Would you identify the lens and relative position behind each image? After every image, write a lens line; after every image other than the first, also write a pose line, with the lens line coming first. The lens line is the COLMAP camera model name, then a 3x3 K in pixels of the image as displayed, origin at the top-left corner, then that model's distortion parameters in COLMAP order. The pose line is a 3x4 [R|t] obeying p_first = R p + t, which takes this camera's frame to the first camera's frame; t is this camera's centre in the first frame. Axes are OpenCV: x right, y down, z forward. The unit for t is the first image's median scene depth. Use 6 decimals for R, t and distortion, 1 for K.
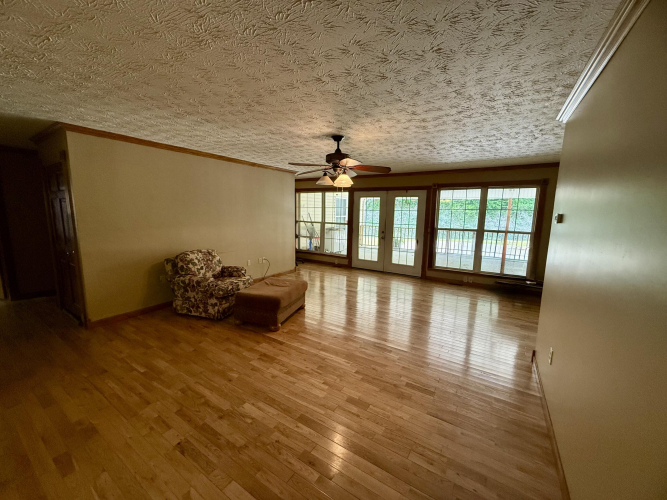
lens RADIAL K [[264.5, 0, 331.1], [0, 264.5, 254.5], [0, 0, 1]] dist [-0.003871, 0.001114]
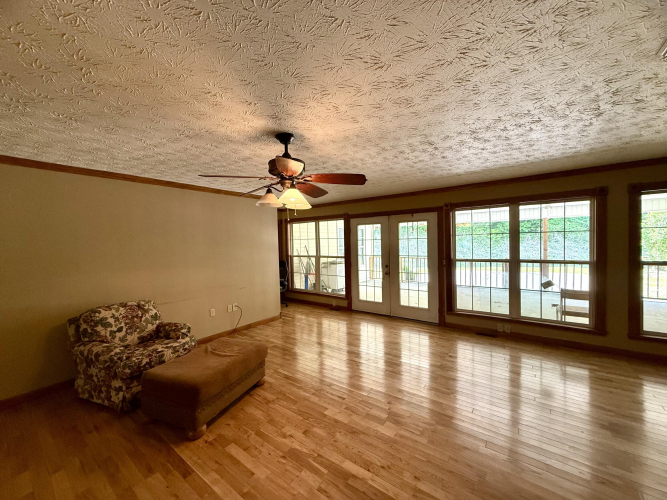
lens RADIAL K [[264.5, 0, 334.1], [0, 264.5, 253.0], [0, 0, 1]] dist [-0.003871, 0.001114]
pose [[0.996974, -0.037924, -0.067850, 0.114510], [0.029531, 0.992252, -0.120677, -0.039442], [0.071901, 0.118308, 0.990370, 0.232418]]
